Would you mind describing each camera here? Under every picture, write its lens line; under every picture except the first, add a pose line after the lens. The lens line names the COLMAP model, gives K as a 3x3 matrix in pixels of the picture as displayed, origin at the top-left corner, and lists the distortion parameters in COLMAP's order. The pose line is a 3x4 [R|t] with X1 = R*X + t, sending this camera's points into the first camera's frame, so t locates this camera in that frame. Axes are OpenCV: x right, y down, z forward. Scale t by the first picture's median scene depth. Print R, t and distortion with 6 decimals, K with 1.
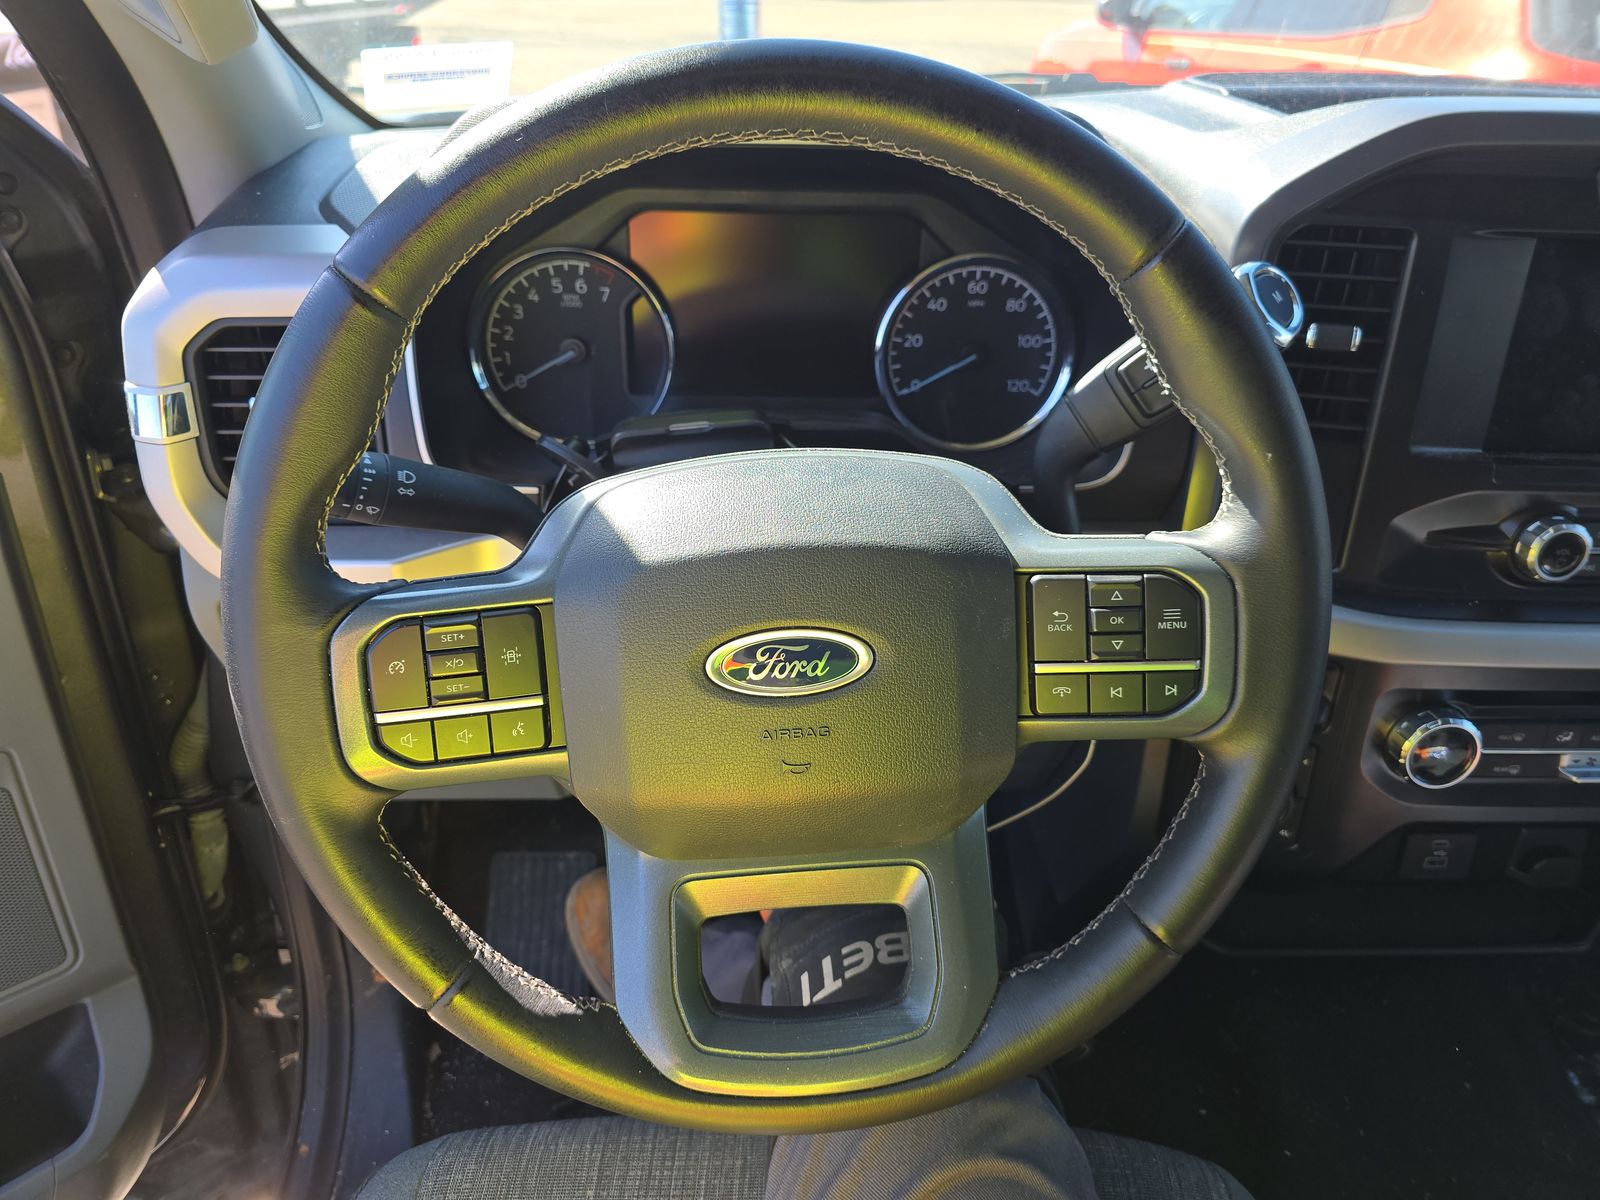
lens RADIAL K [[1085.1, 0, 800.0], [0, 1085.1, 600.0], [0, 0, 1]] dist [-0.001653, -0.000142]
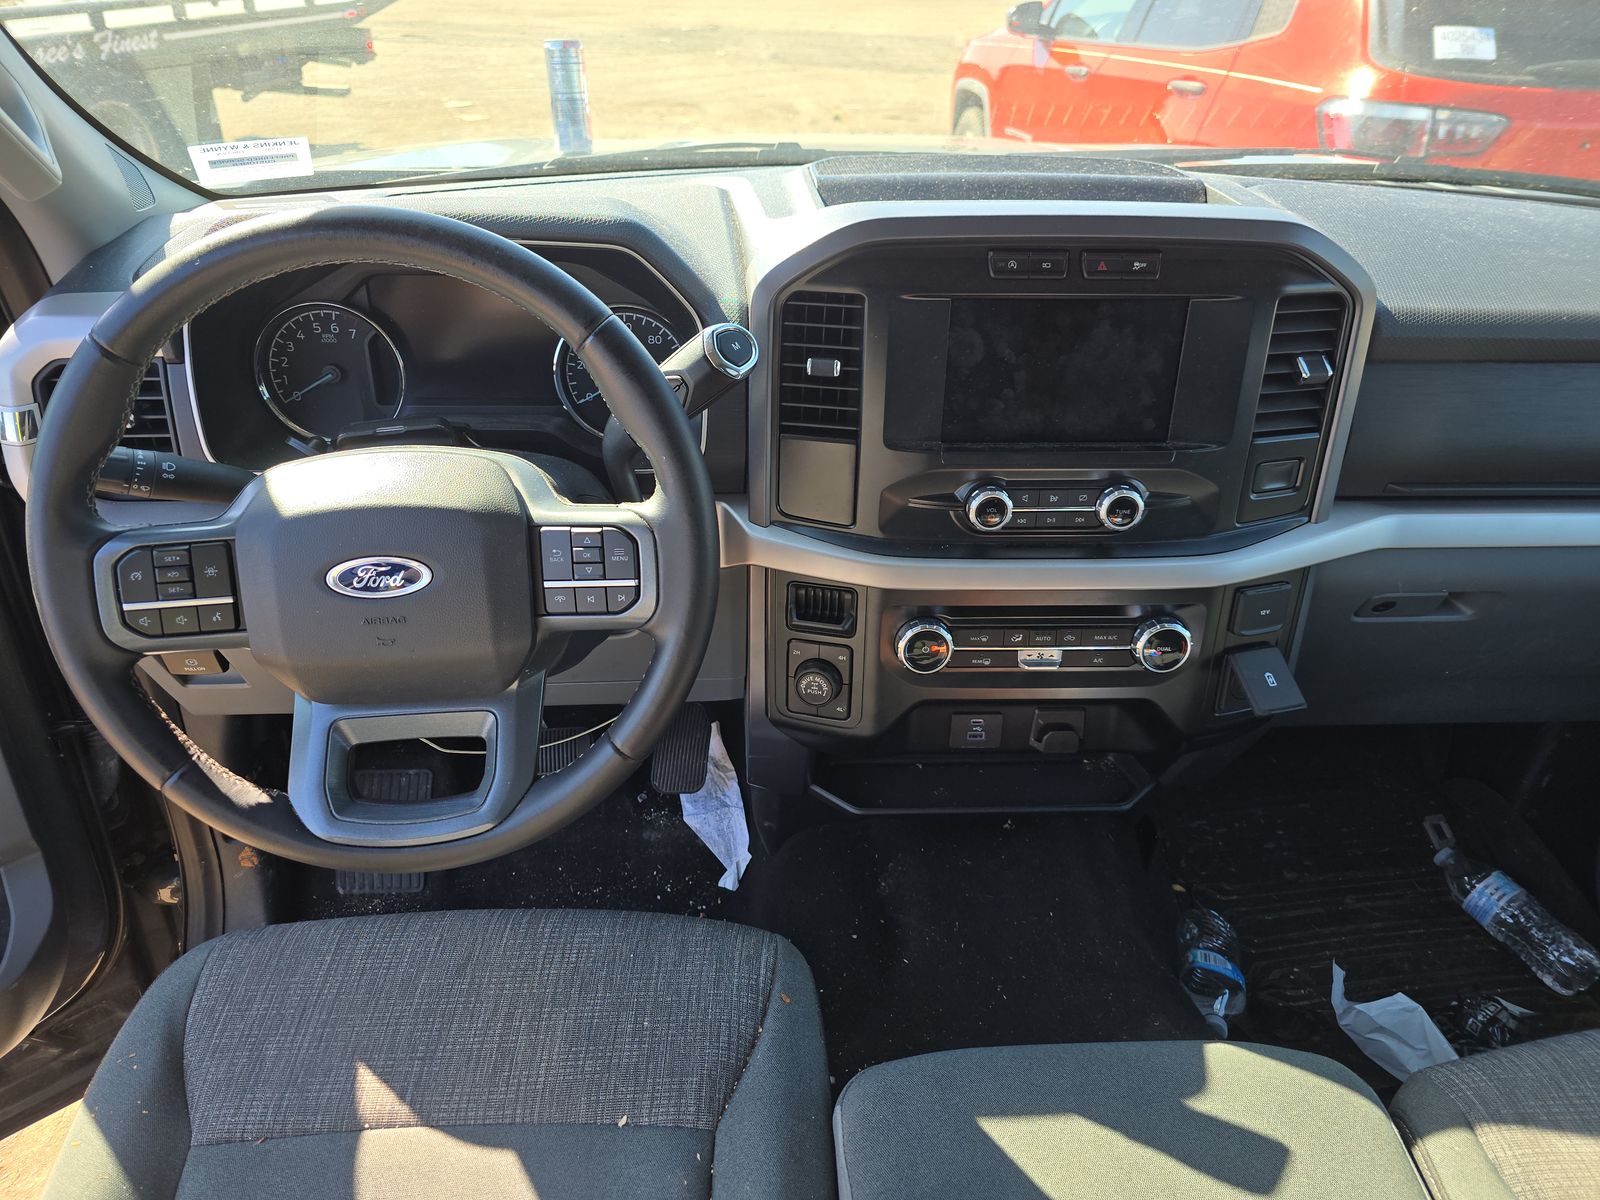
lens RADIAL K [[1064.5, 0, 800.0], [0, 1064.5, 600.0], [0, 0, 1]] dist [0.001414, -0.002318]
pose [[0.999687, 0.010663, 0.022619, 0.569287], [-0.010899, 0.999887, 0.010331, 0.066005], [-0.022506, -0.010574, 0.999691, -0.609964]]
